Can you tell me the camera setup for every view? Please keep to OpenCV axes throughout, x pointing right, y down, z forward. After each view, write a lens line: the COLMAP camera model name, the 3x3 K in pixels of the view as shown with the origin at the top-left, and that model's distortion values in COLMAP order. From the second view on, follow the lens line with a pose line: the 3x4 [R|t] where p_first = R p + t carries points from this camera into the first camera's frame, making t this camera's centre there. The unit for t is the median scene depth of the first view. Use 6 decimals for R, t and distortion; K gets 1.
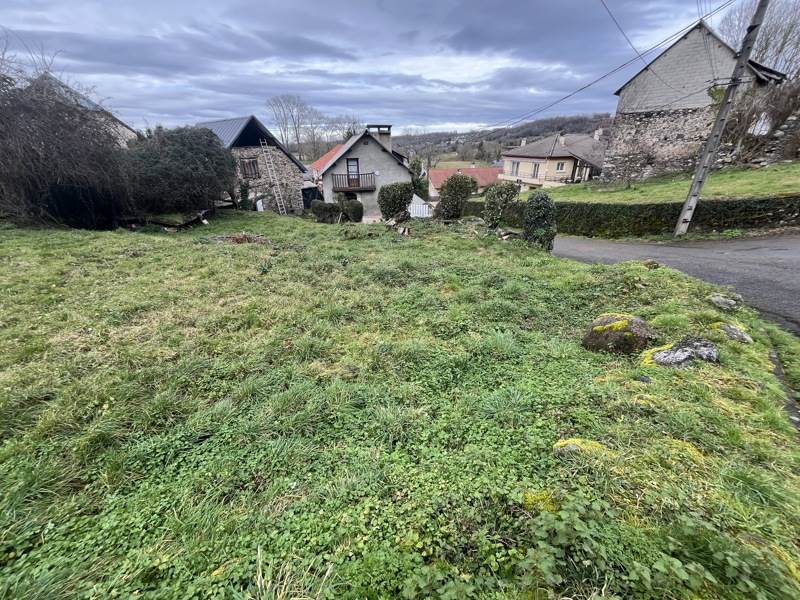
lens RADIAL K [[324.3, 0, 400.0], [0, 324.3, 300.0], [0, 0, 1]] dist [-0.003942, -0.000100]
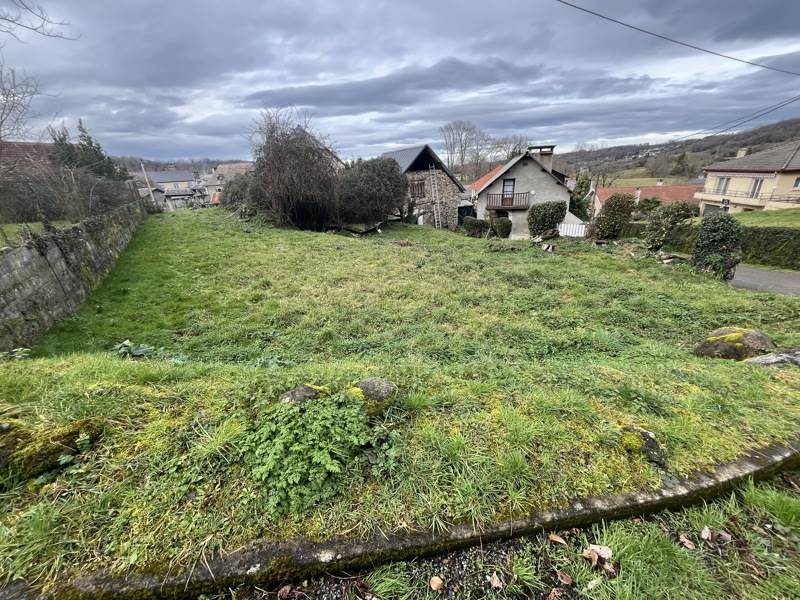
lens RADIAL K [[324.0, 0, 397.9], [0, 324.0, 299.2], [0, 0, 1]] dist [-0.001099, 0.000003]
pose [[0.896517, 0.133882, -0.422295, 0.033989], [-0.156850, 0.987421, -0.019941, 0.036311], [0.414313, 0.084115, 0.906239, -0.095252]]
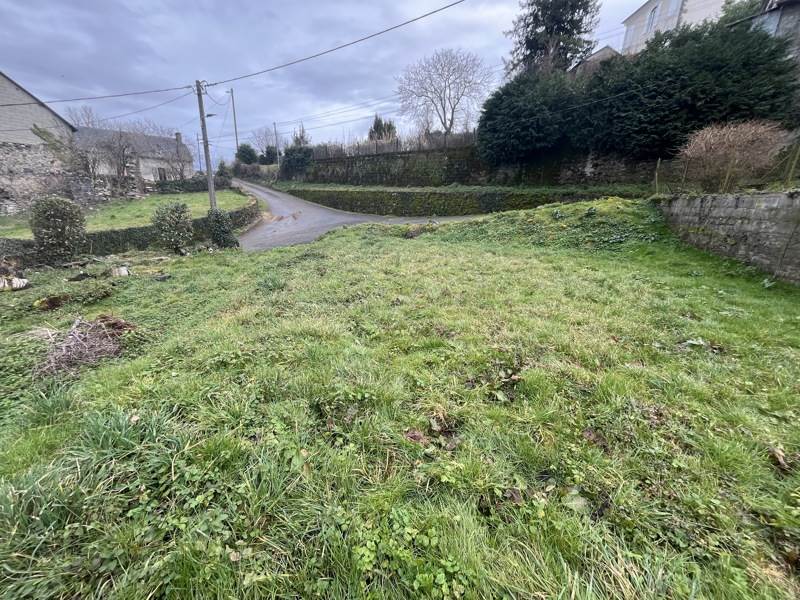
lens RADIAL K [[324.0, 0, 397.9], [0, 324.0, 299.2], [0, 0, 1]] dist [-0.001099, 0.000003]
pose [[-0.280354, -0.273213, 0.920194, -0.678884], [0.390436, 0.843297, 0.369336, -0.158815], [-0.876904, 0.462822, -0.129749, 0.498628]]
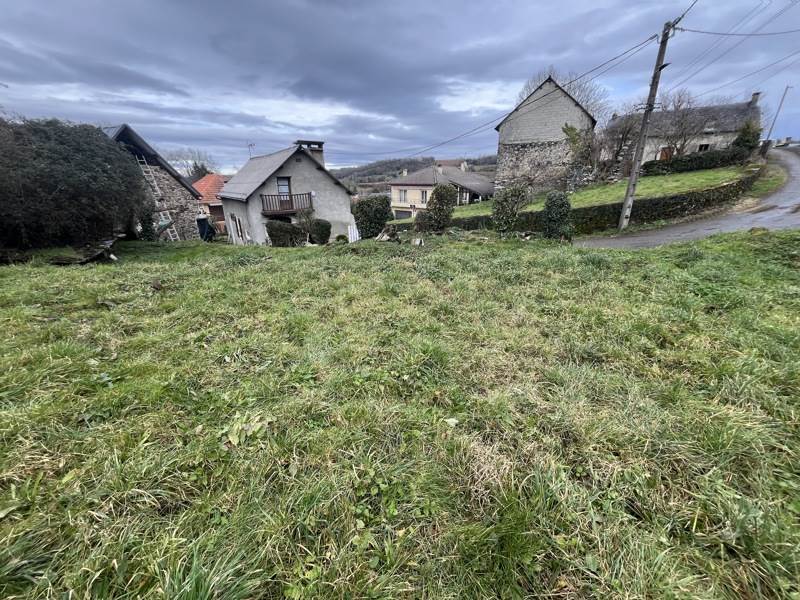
lens RADIAL K [[324.0, 0, 397.9], [0, 324.0, 299.2], [0, 0, 1]] dist [-0.001099, 0.000003]
pose [[0.914276, -0.138344, 0.380737, -0.332726], [0.176400, 0.982052, -0.066757, -0.008967], [-0.364668, 0.128197, 0.922270, 0.187105]]
